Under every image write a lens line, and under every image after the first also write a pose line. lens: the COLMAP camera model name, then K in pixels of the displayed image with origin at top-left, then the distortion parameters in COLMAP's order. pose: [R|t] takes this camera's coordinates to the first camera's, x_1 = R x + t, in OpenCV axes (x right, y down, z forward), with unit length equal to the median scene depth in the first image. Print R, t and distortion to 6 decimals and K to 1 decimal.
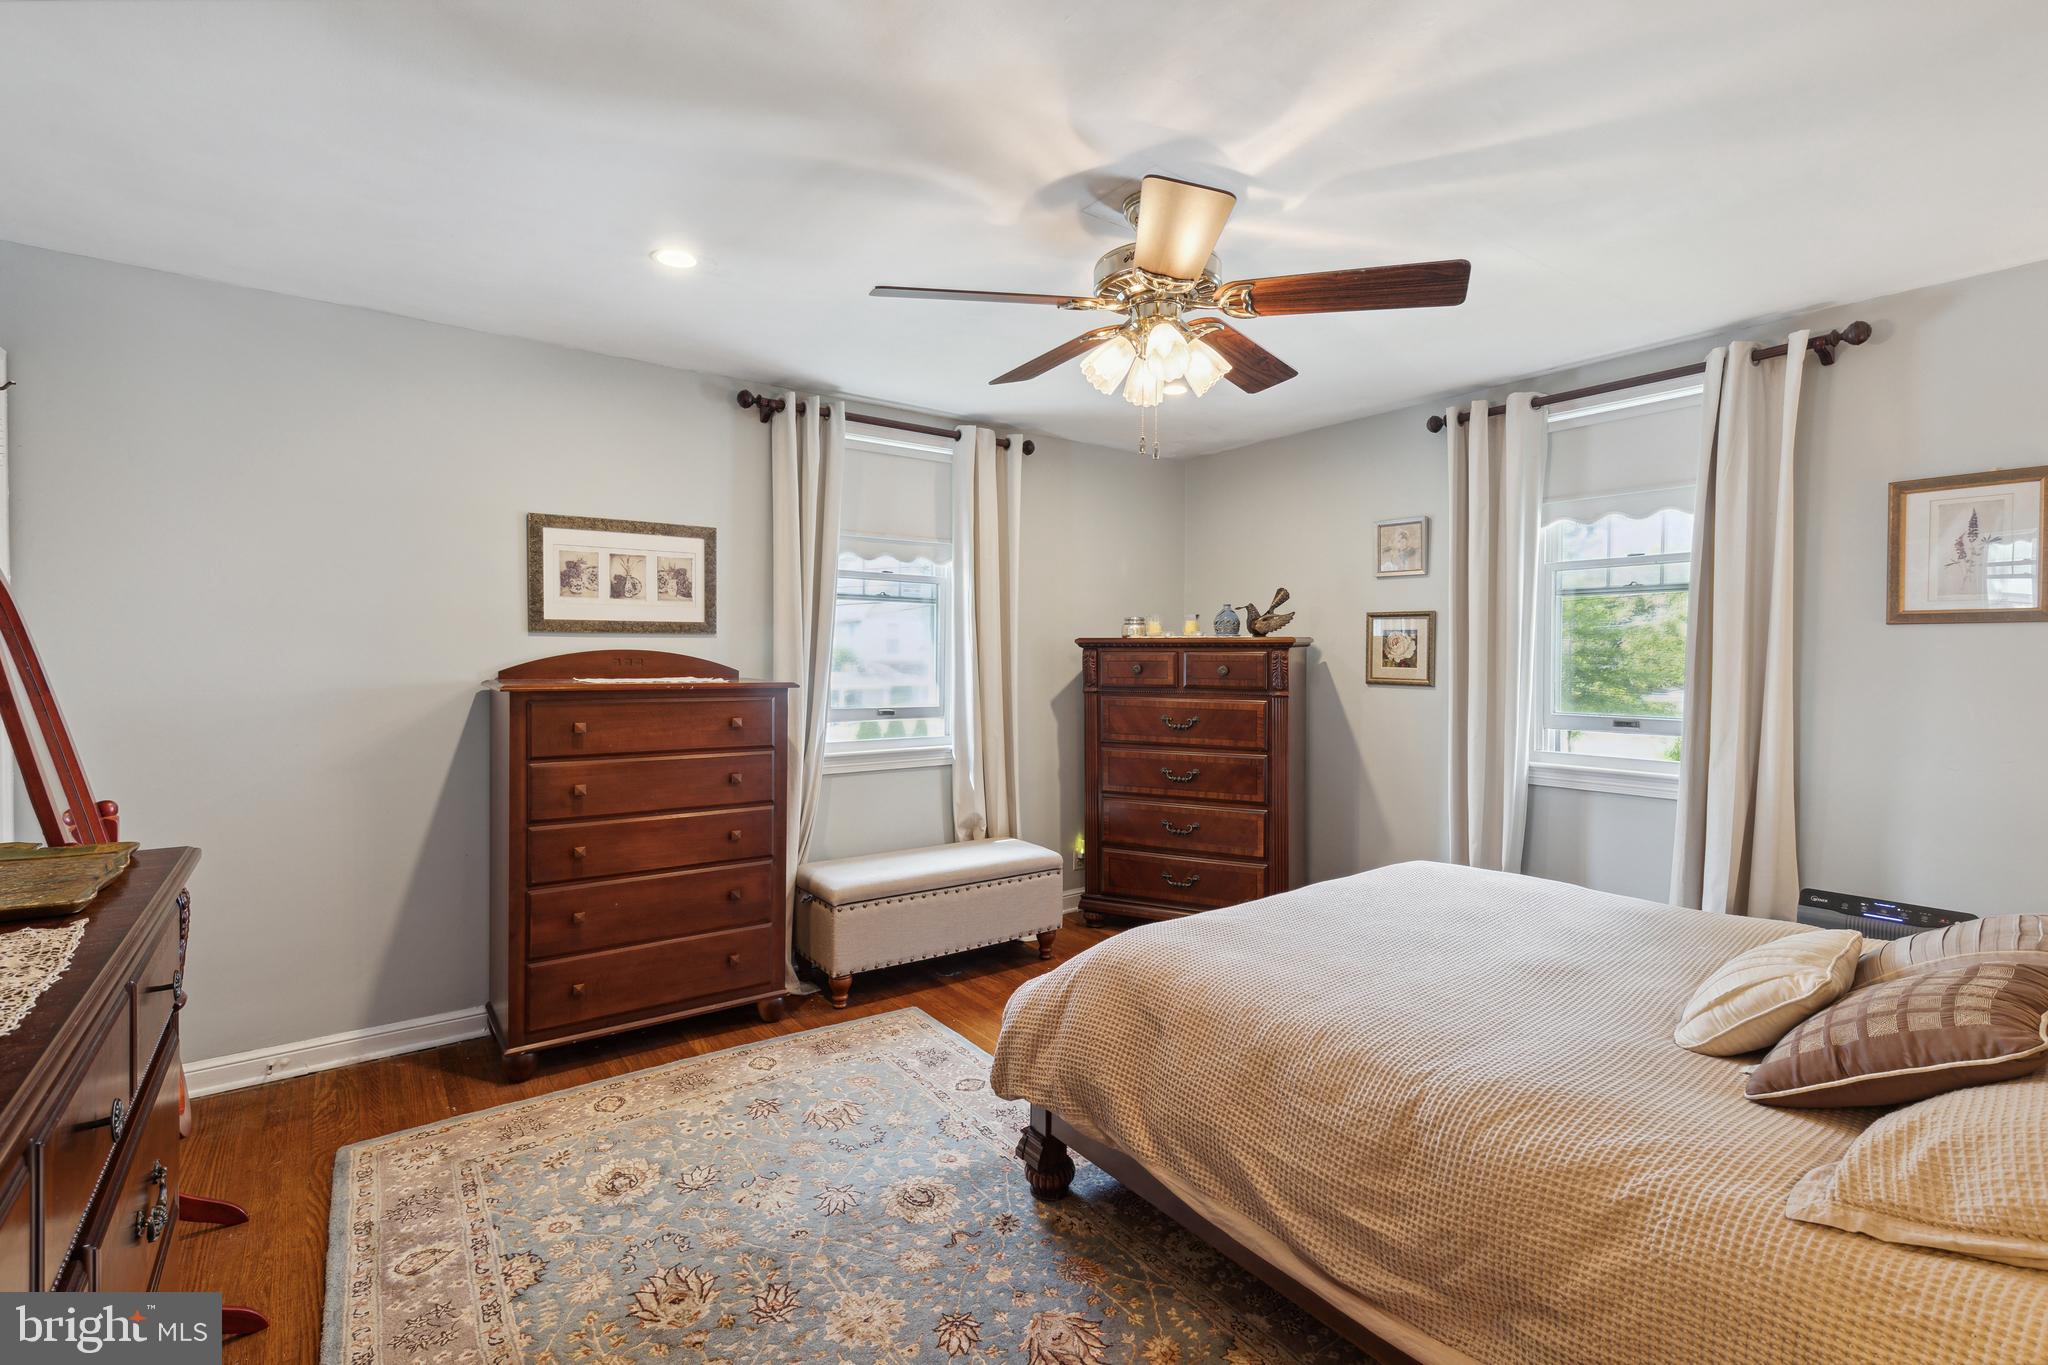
lens RADIAL K [[929.1, 0, 1038.7], [0, 929.1, 674.0], [0, 0, 1]] dist [-0.001771, -0.000217]
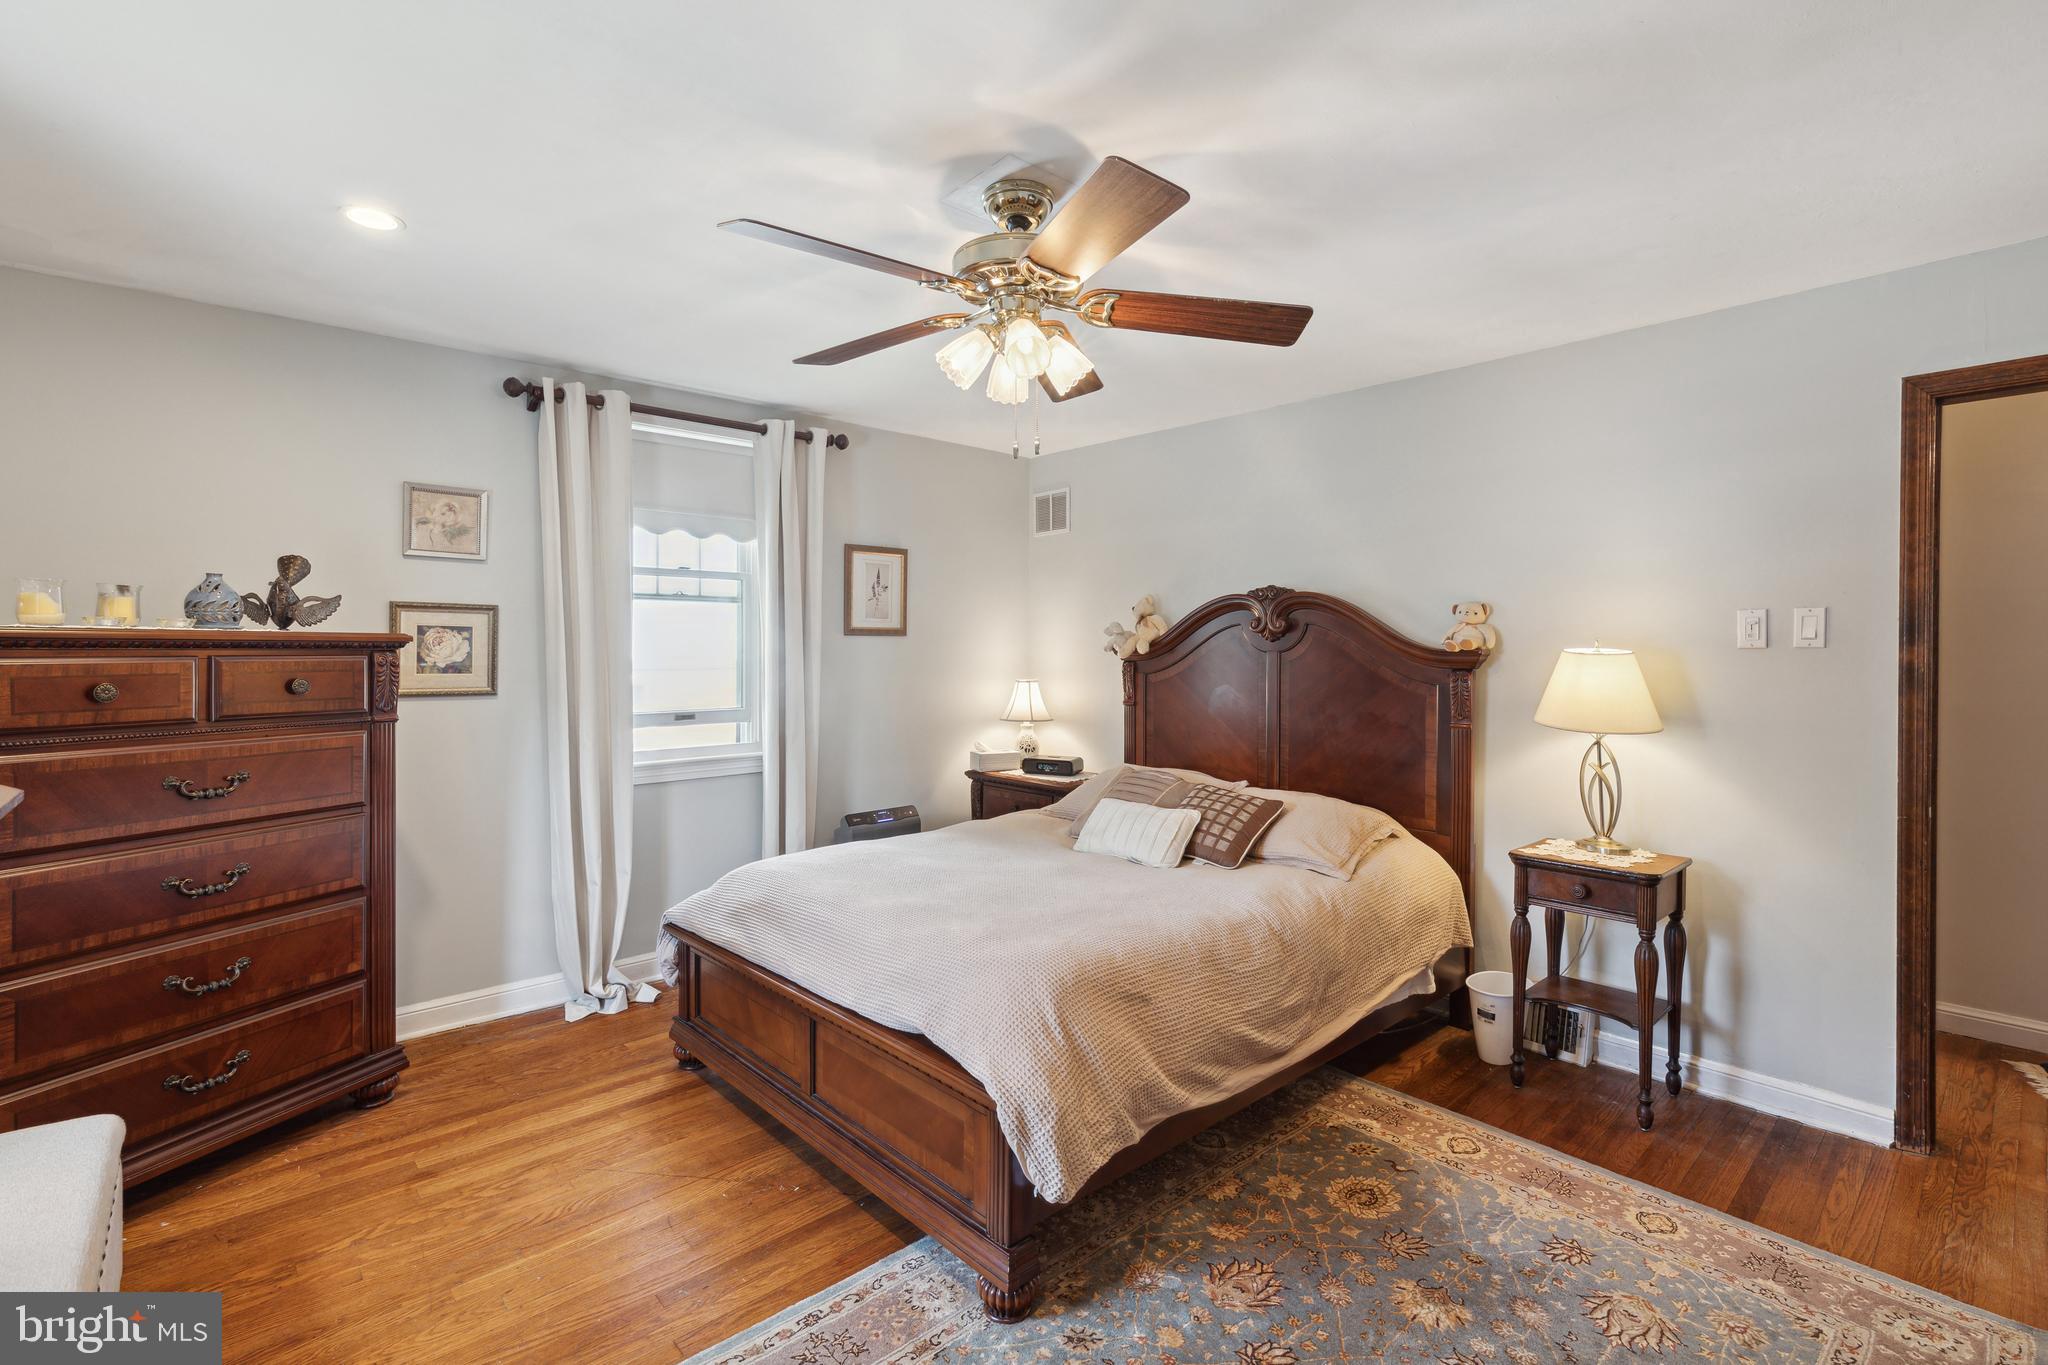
lens RADIAL K [[929.1, 0, 1037.7], [0, 929.1, 662.8], [0, 0, 1]] dist [-0.001771, -0.000217]
pose [[-0.102610, -0.014716, 0.994613, -0.414648], [0.021160, 0.999632, 0.016974, -0.017757], [-0.994497, 0.022787, -0.102261, 0.535768]]
